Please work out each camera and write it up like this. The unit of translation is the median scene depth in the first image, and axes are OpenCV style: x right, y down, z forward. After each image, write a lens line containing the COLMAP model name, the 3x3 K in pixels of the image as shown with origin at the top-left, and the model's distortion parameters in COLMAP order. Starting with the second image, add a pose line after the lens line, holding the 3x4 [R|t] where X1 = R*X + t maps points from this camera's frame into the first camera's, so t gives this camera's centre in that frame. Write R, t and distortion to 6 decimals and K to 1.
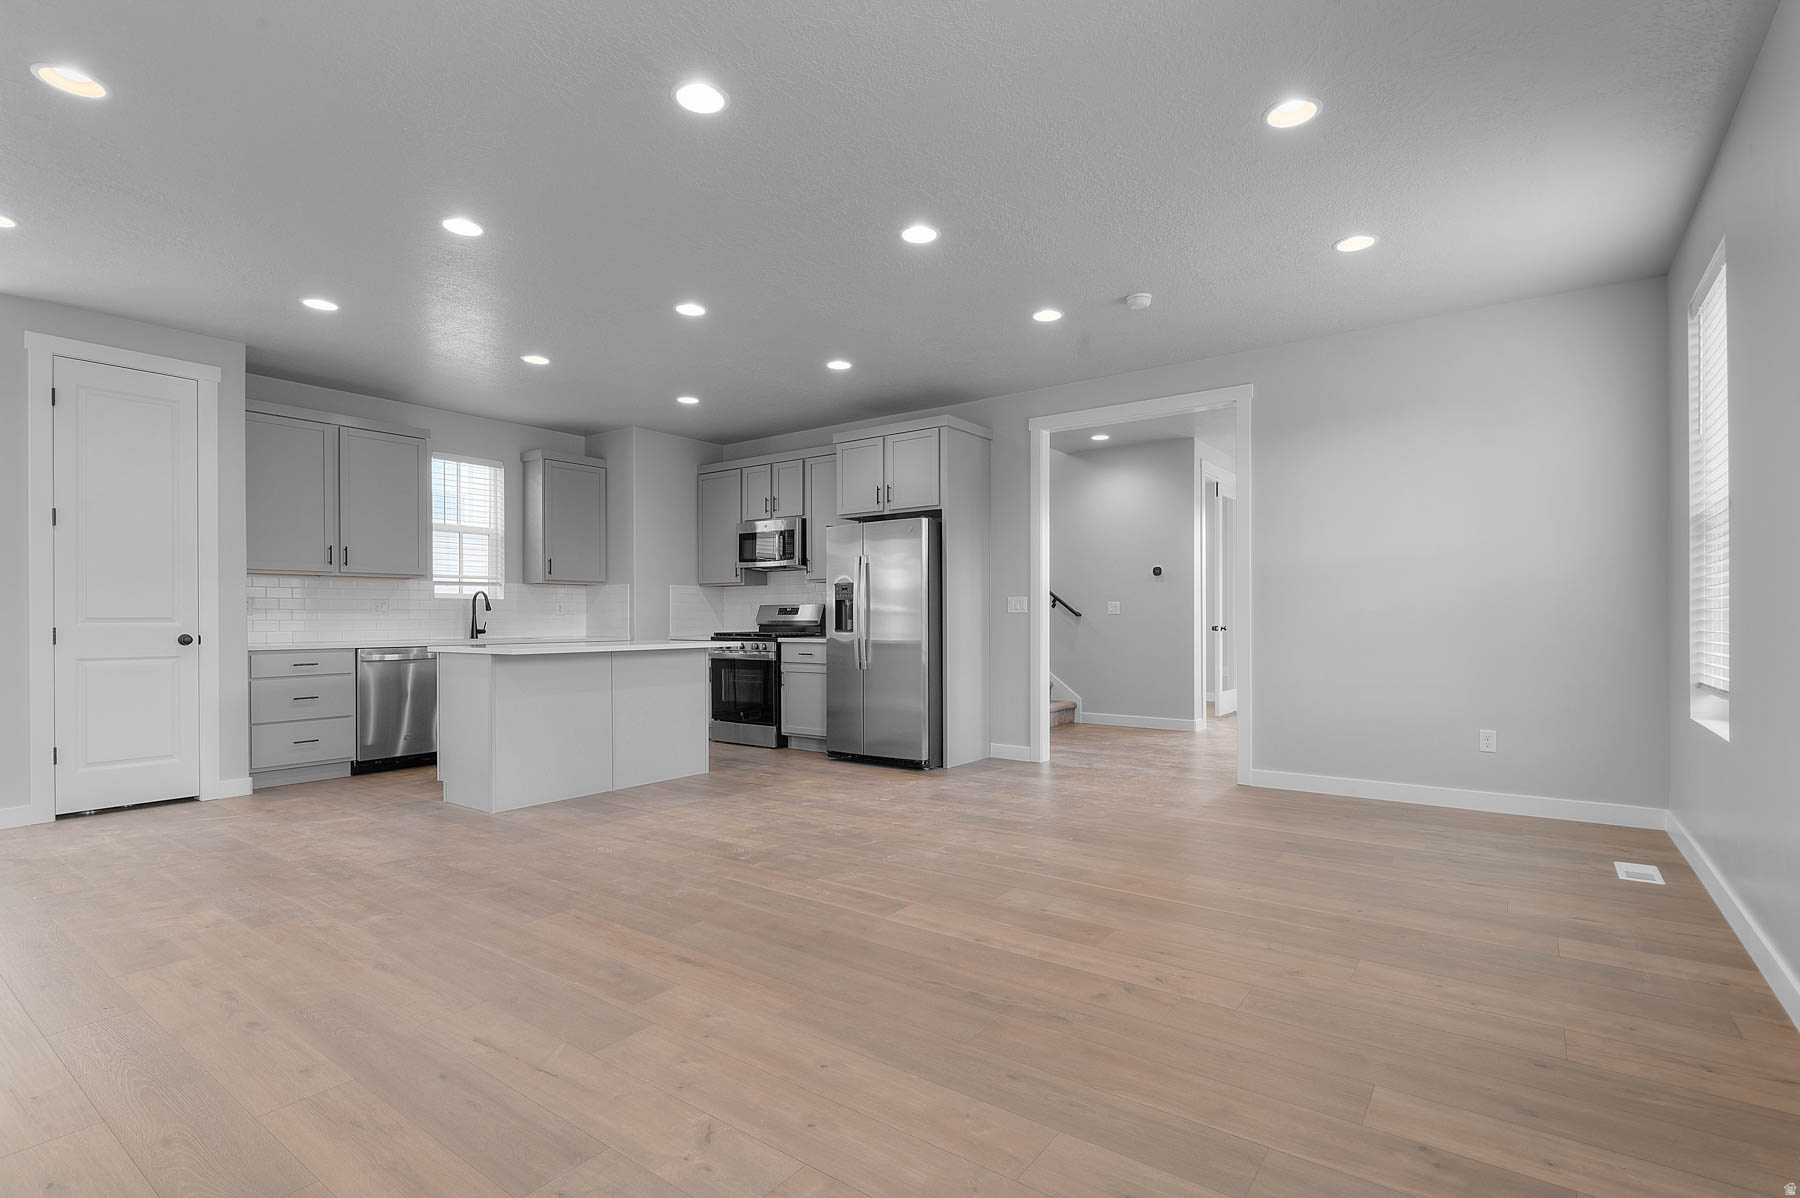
lens RADIAL K [[854.1, 0, 916.0], [0, 854.1, 617.0], [0, 0, 1]] dist [-0.002096, -0.000151]
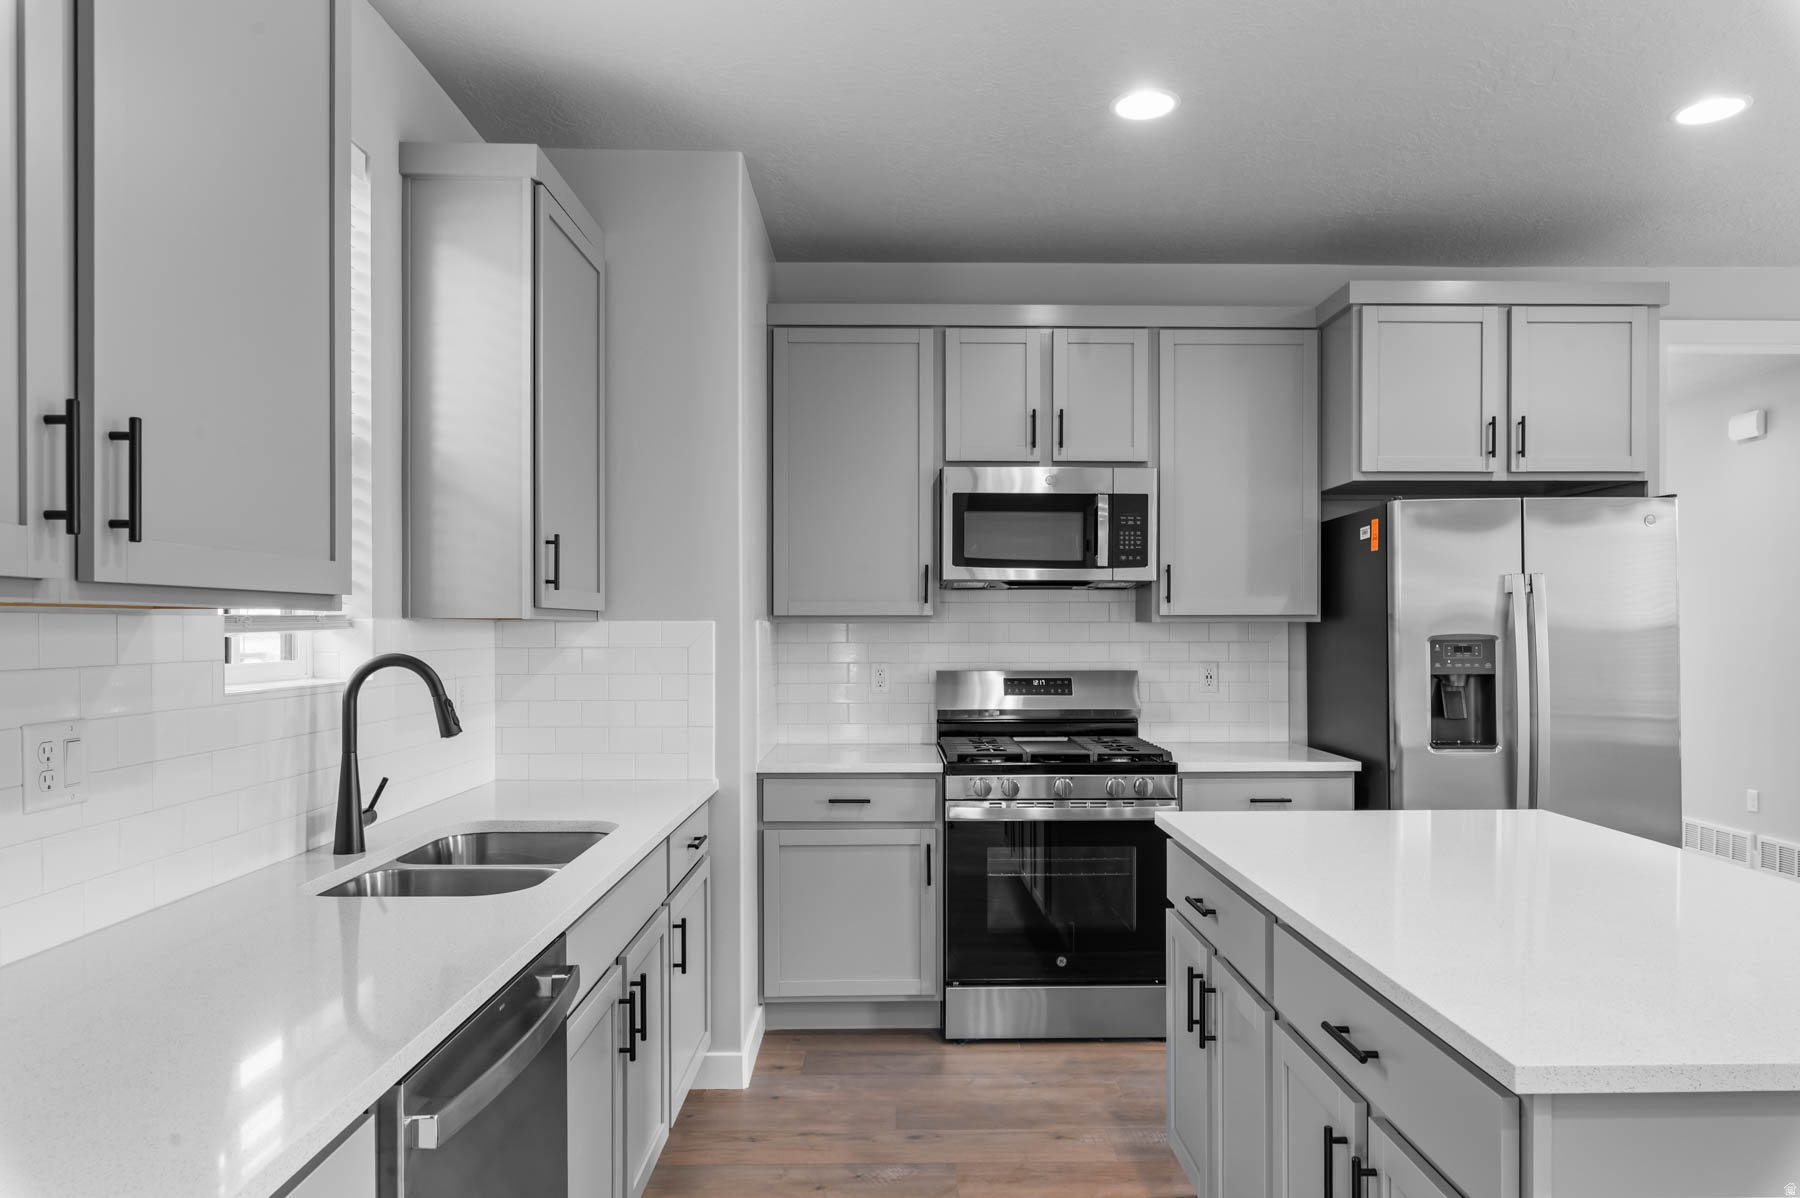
lens RADIAL K [[1120.7, 0, 914.7], [0, 1120.7, 611.6], [0, 0, 1]] dist [0.000450, -0.004351]
pose [[0.794222, 0.009102, 0.607560, -0.667967], [-0.002565, 0.999929, -0.011626, -0.046145], [-0.607623, 0.007675, 0.794189, 0.751264]]
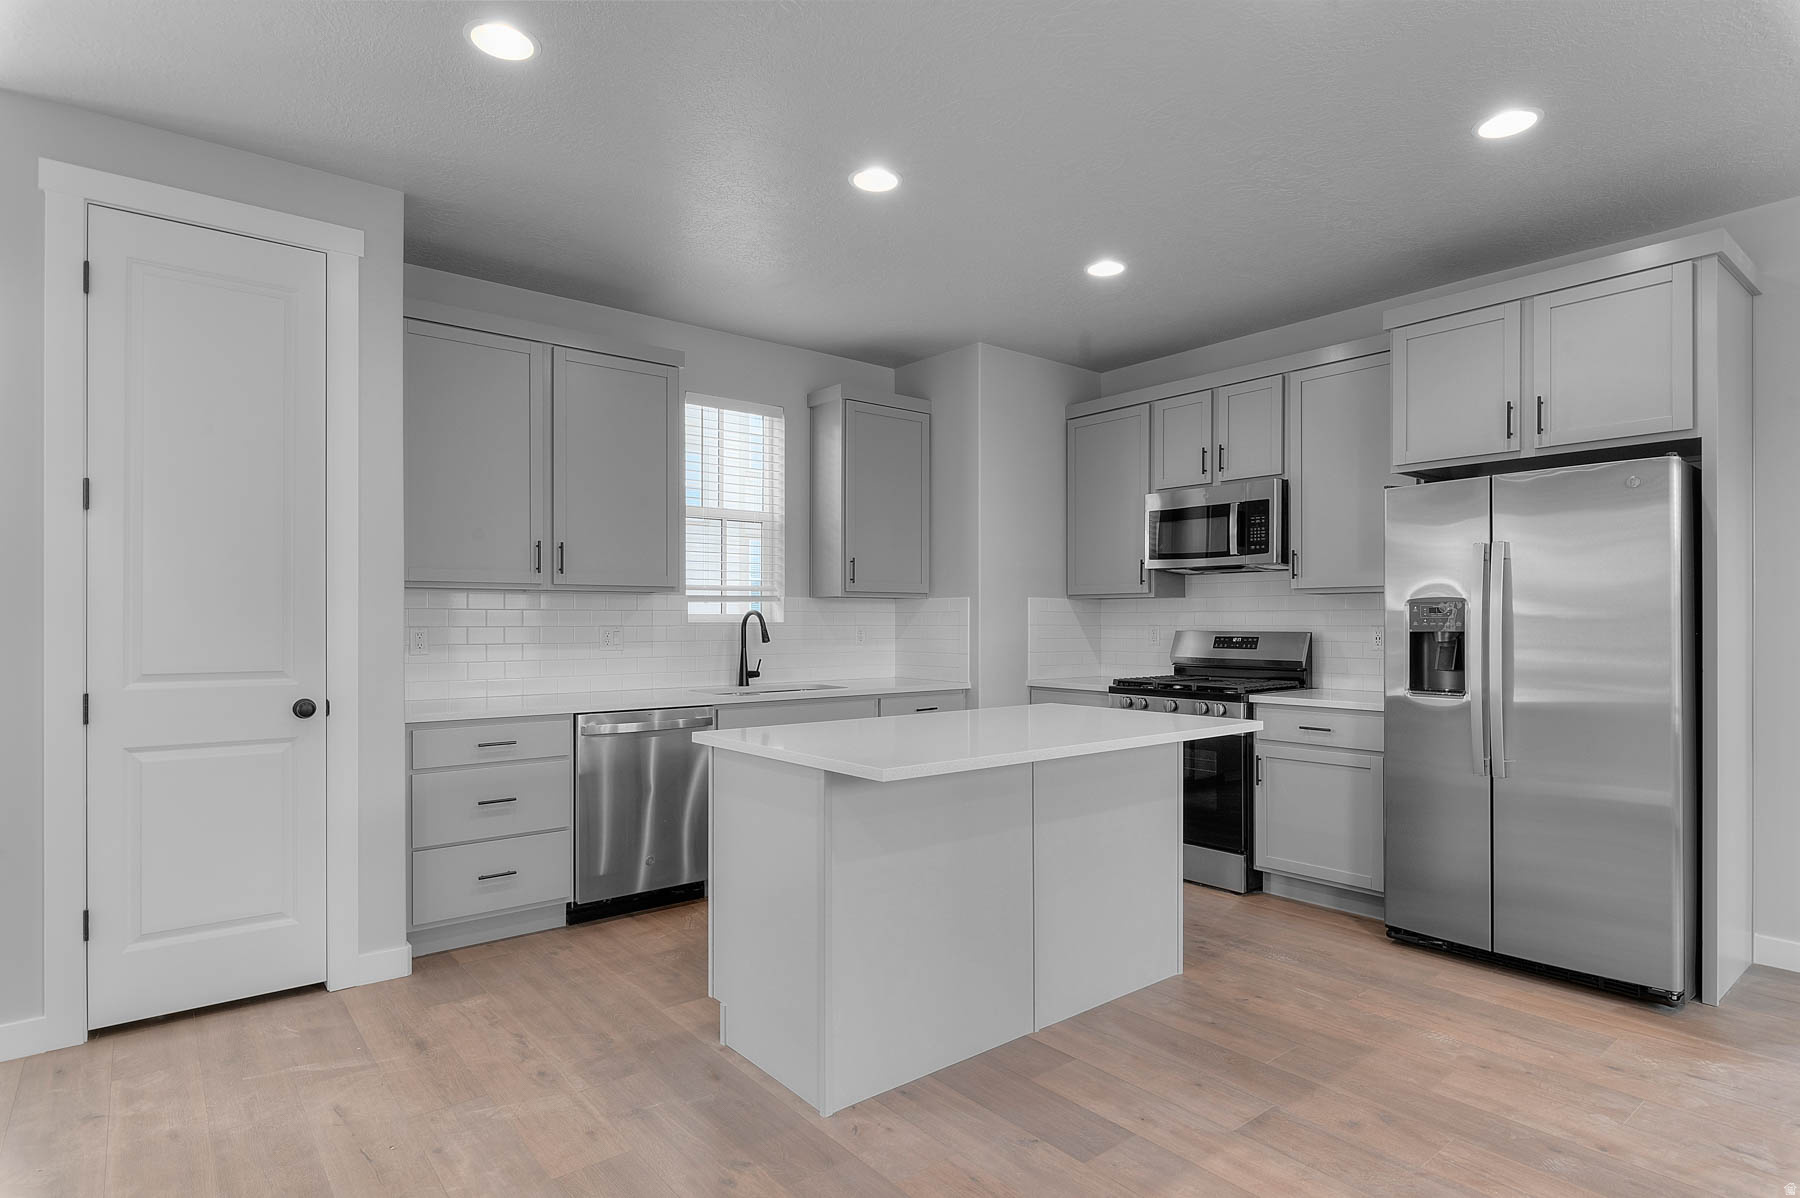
lens RADIAL K [[950.1, 0, 913.5], [0, 950.1, 615.1], [0, 0, 1]] dist [0.000796, -0.000096]
pose [[0.967659, 0.001559, -0.252255, -0.249521], [-0.002727, 0.999987, -0.004282, -0.027877], [0.252245, 0.004832, 0.967651, 0.400435]]
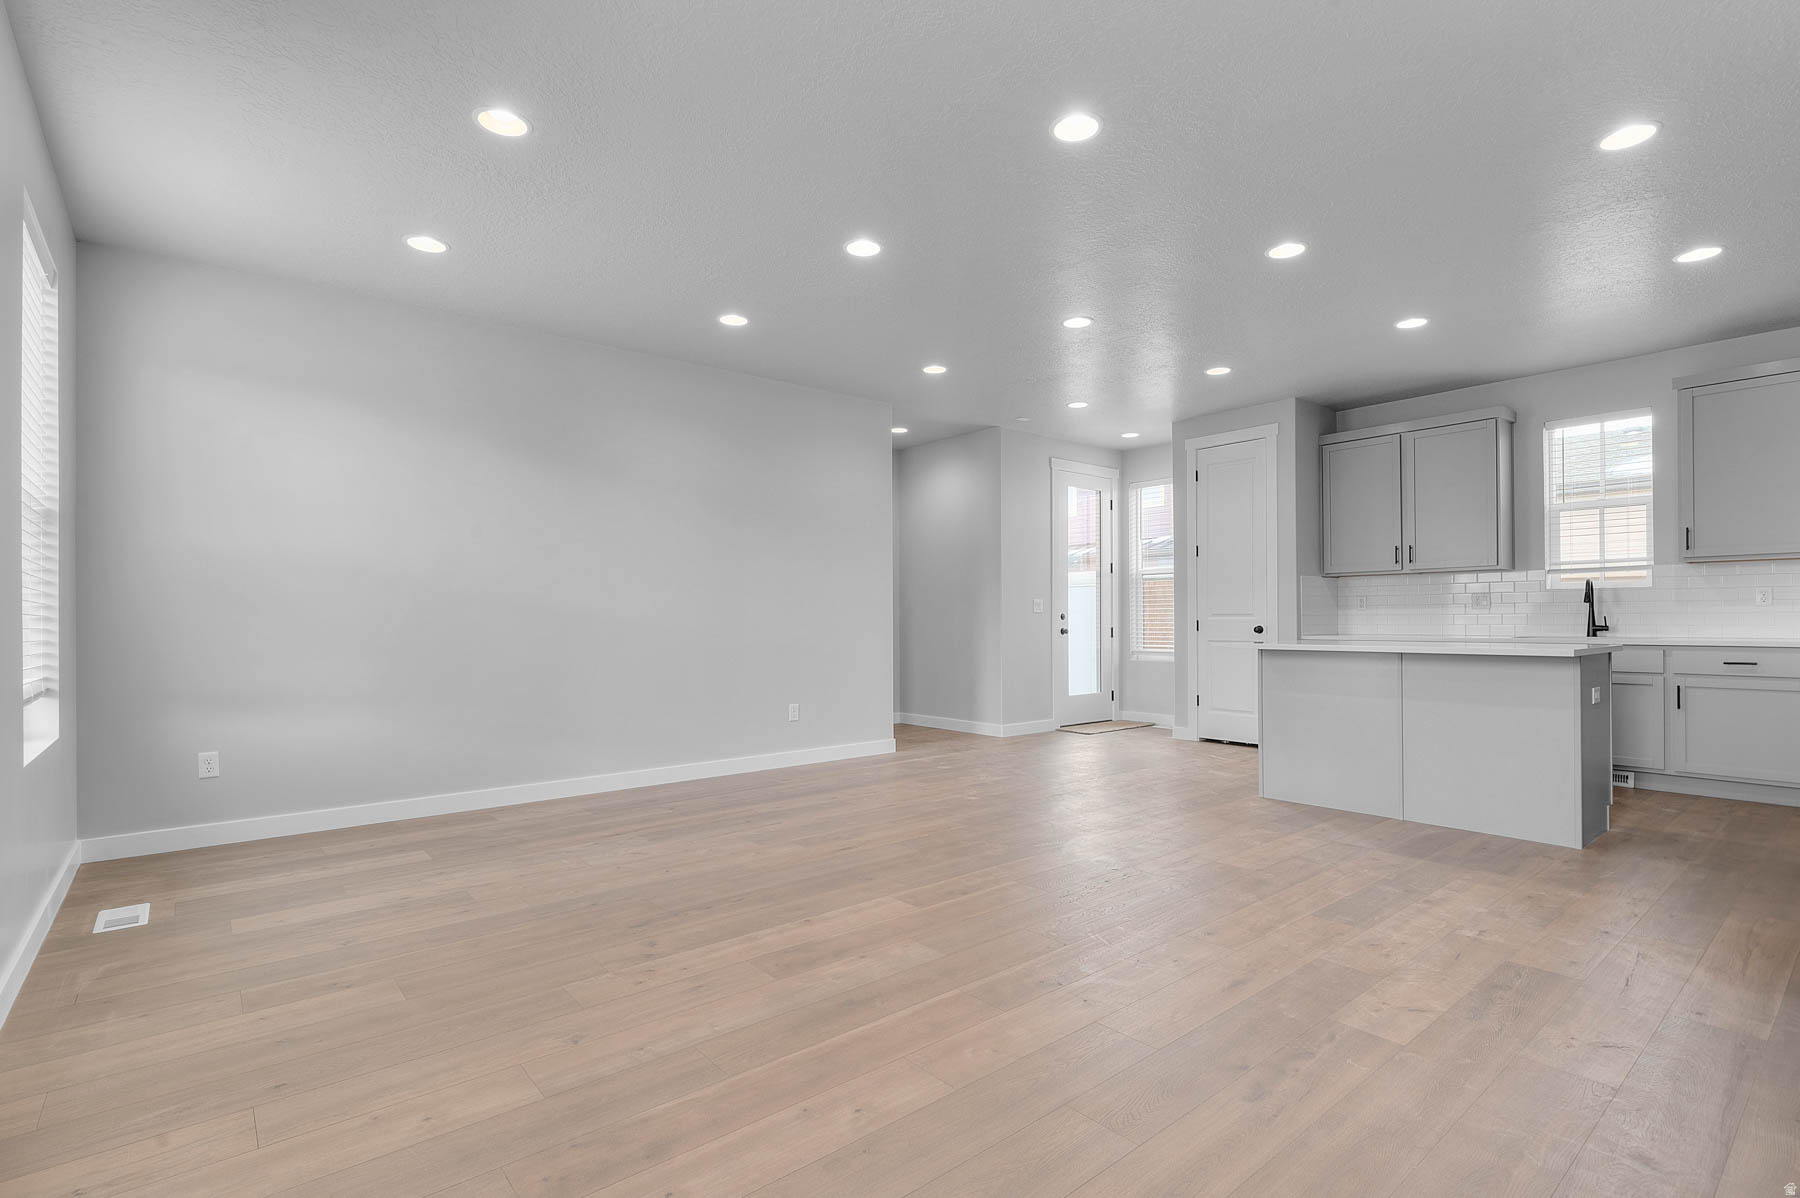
lens RADIAL K [[854.1, 0, 913.1], [0, 854.1, 606.5], [0, 0, 1]] dist [-0.002096, -0.000151]
pose [[-0.244135, -0.008221, -0.969706, 0.502786], [0.008613, 0.999906, -0.010646, -0.000670], [0.969703, -0.010951, -0.244041, 0.650194]]
